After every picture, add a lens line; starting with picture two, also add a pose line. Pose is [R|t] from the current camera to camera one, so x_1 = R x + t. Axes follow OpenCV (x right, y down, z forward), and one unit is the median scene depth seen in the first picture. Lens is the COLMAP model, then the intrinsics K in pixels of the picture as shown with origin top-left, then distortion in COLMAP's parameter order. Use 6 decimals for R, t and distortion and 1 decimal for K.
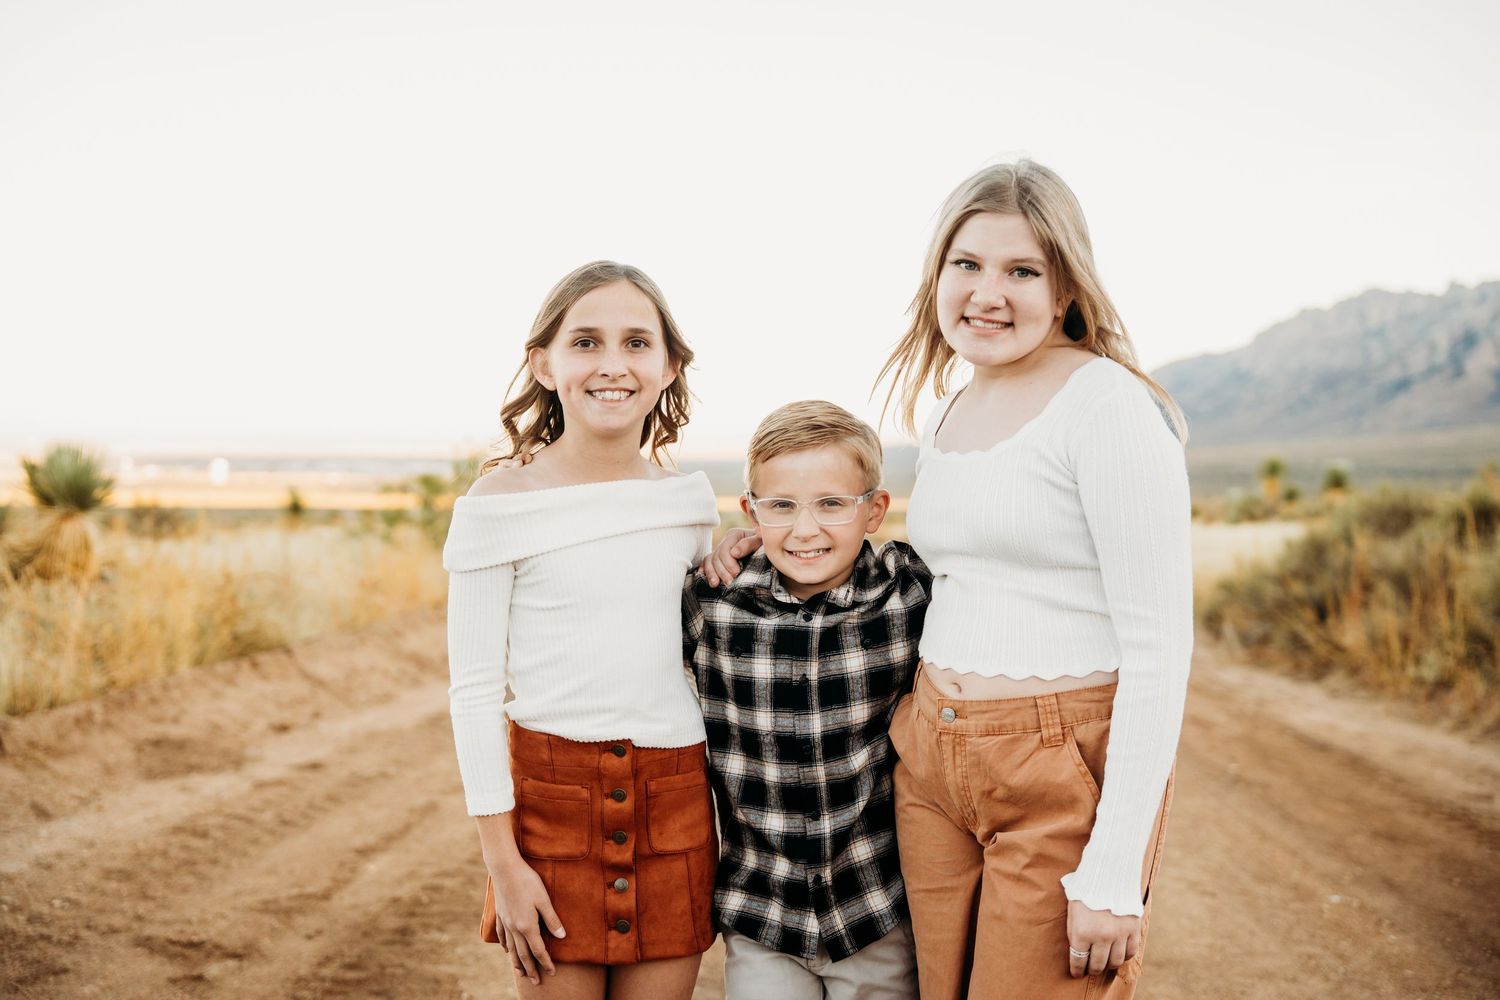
lens RADIAL K [[2025.5, 0, 750.0], [0, 2025.5, 500.0], [0, 0, 1]] dist [0.141843, 0.023165]
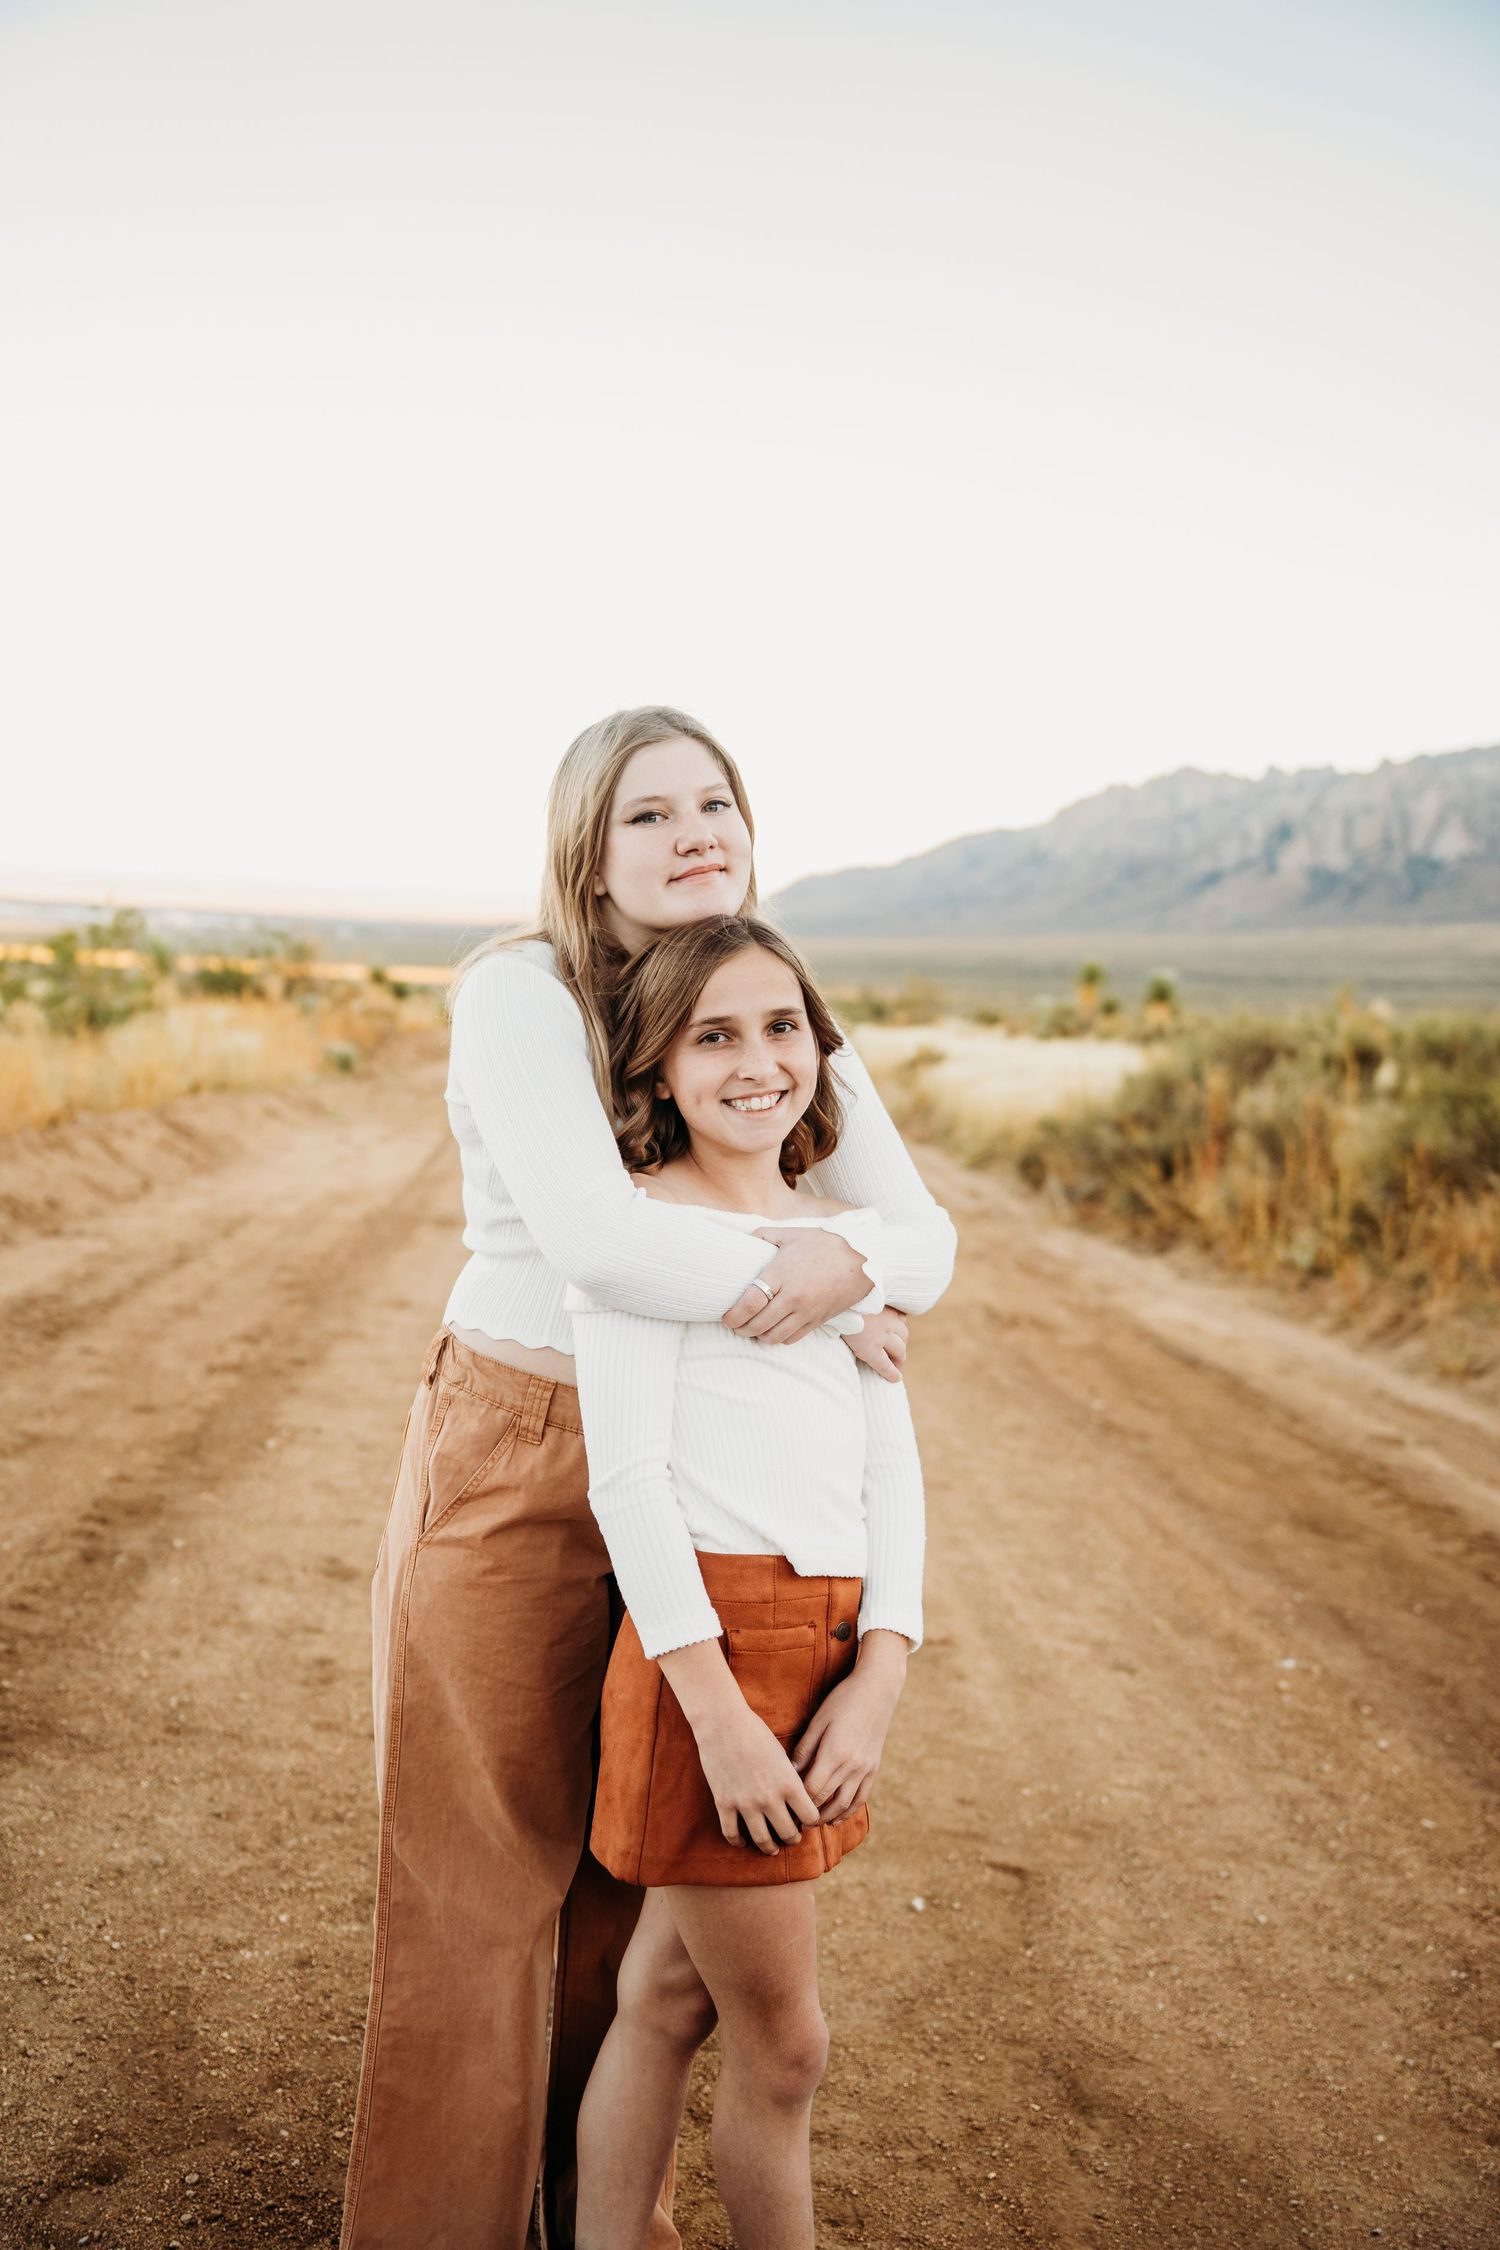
lens RADIAL K [[2363.9, 0, 750.0], [0, 2363.9, 1125.0], [0, 0, 1]] dist [-0.079126, 0.161690]
pose [[0.991806, 0.040427, 0.121188, -0.001195], [-0.047937, 0.997064, 0.059712, -0.012450], [-0.118418, -0.065033, 0.990832, 0.104279]]
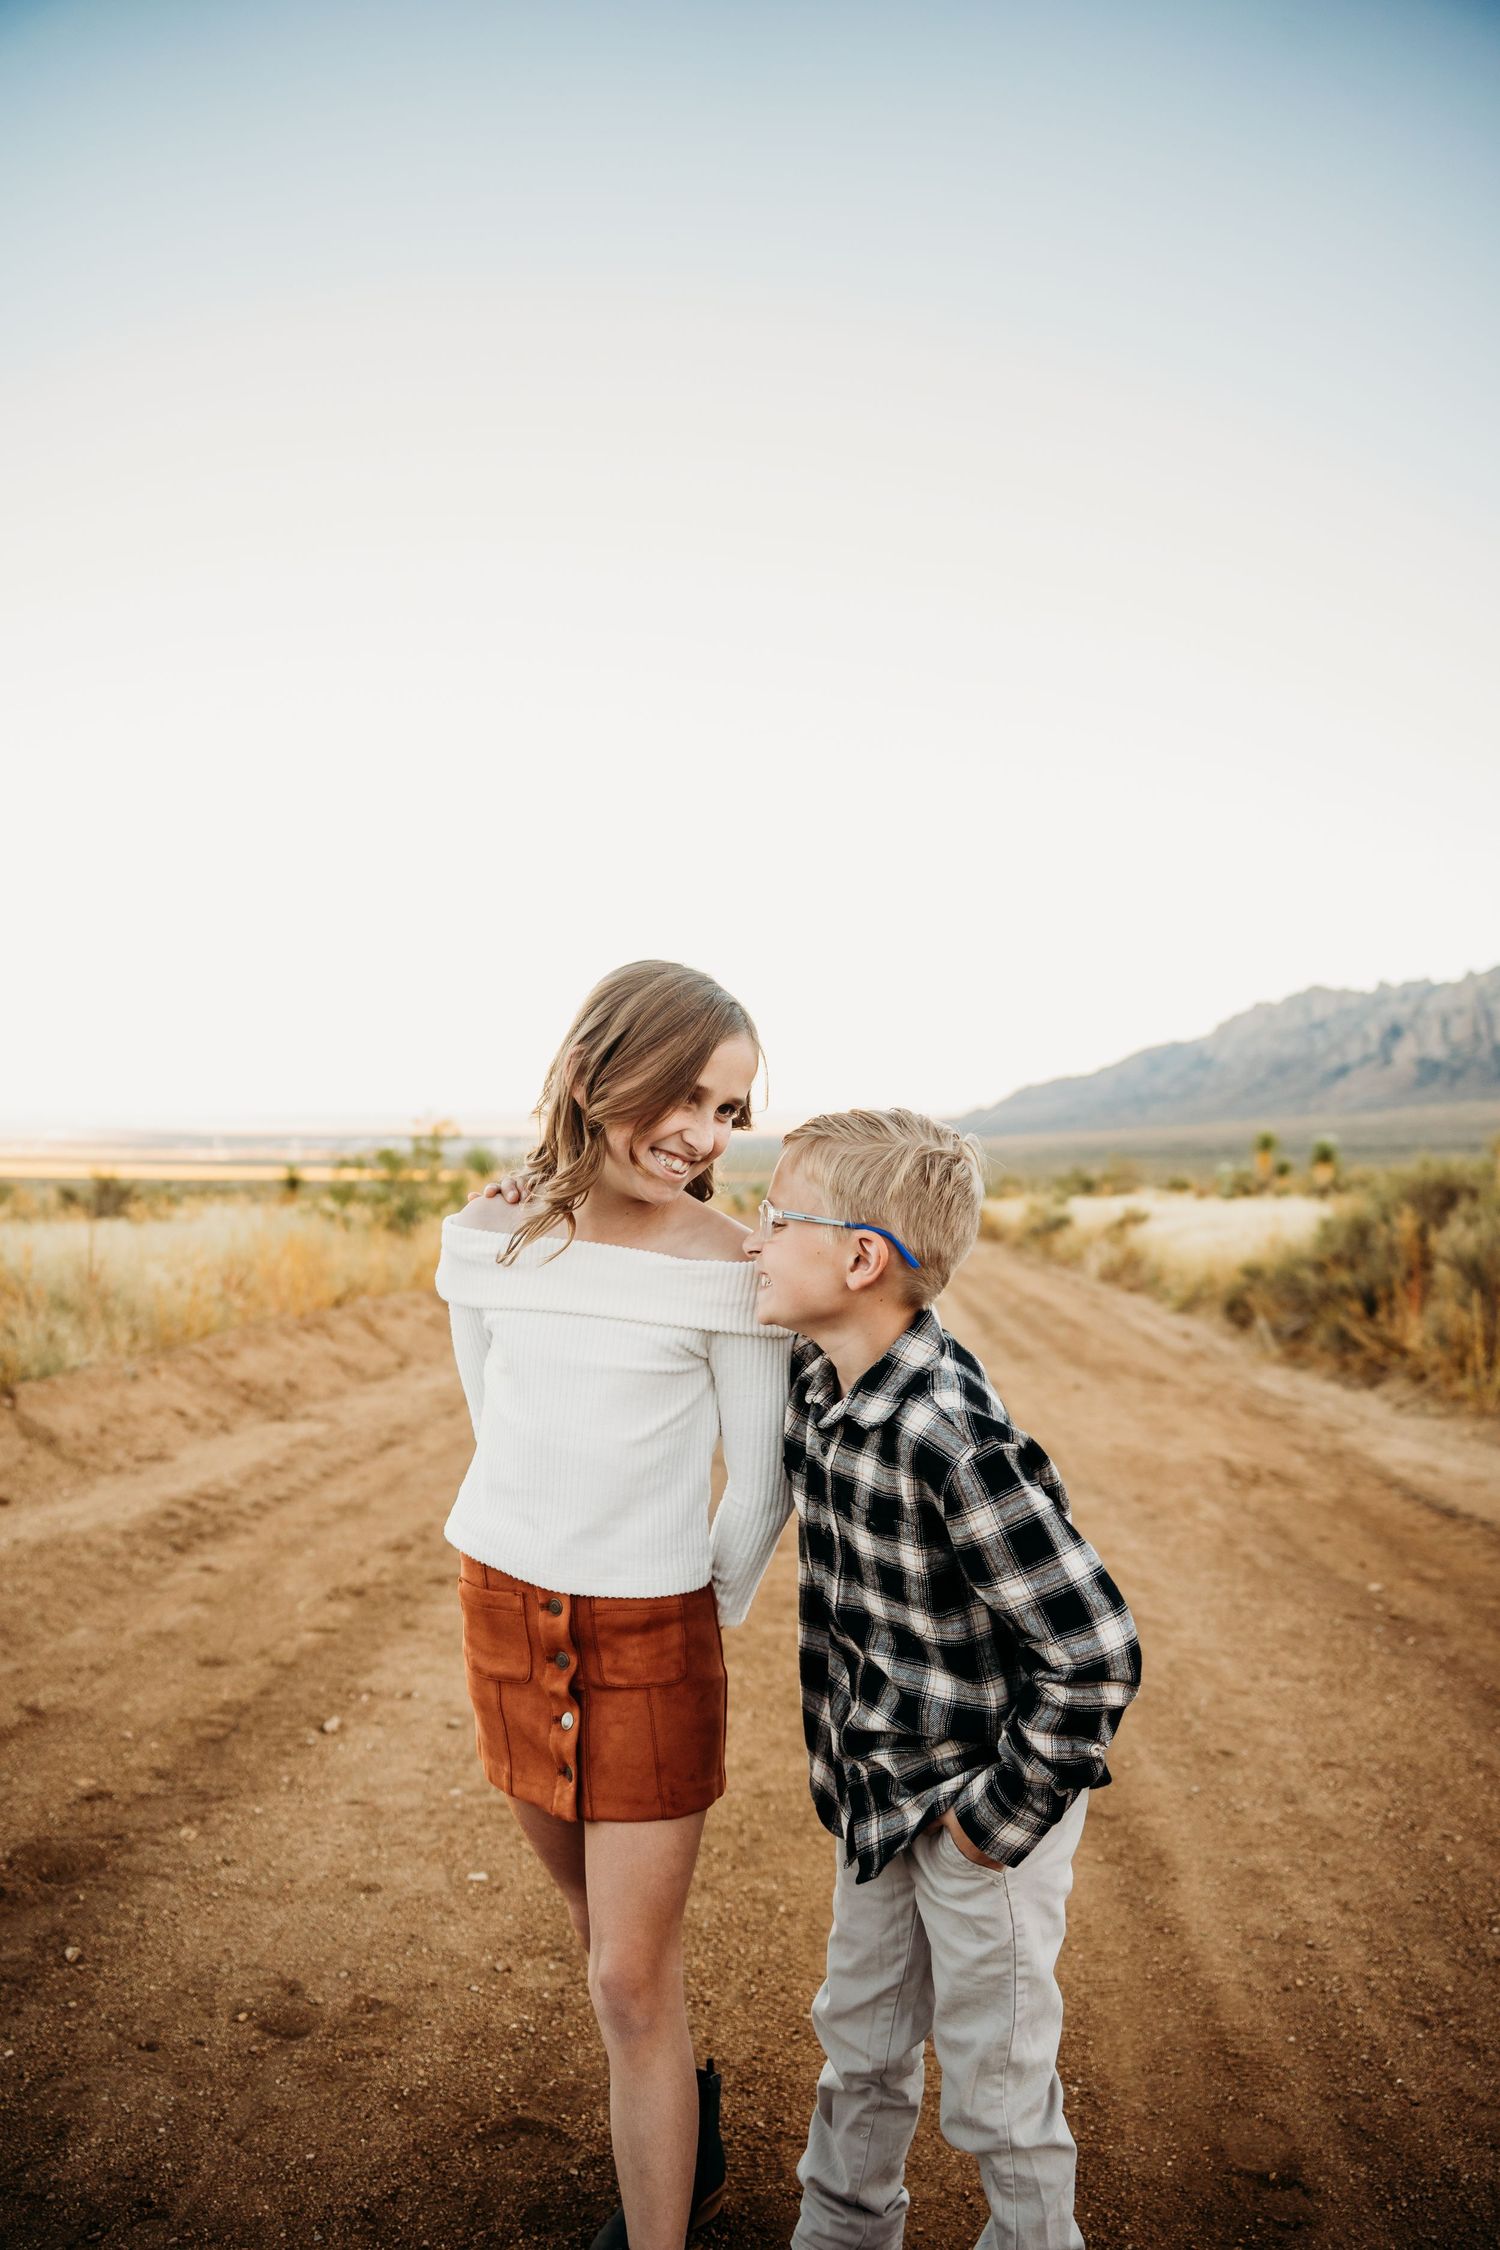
lens RADIAL K [[1804.2, 0, 750.0], [0, 1804.2, 1125.0], [0, 0, 1]] dist [-0.191041, 0.137126]
pose [[0.999929, -0.001406, -0.011796, 0.028087], [0.001086, 0.999632, -0.027115, -0.001802], [0.011830, 0.027100, 0.999563, 0.288592]]
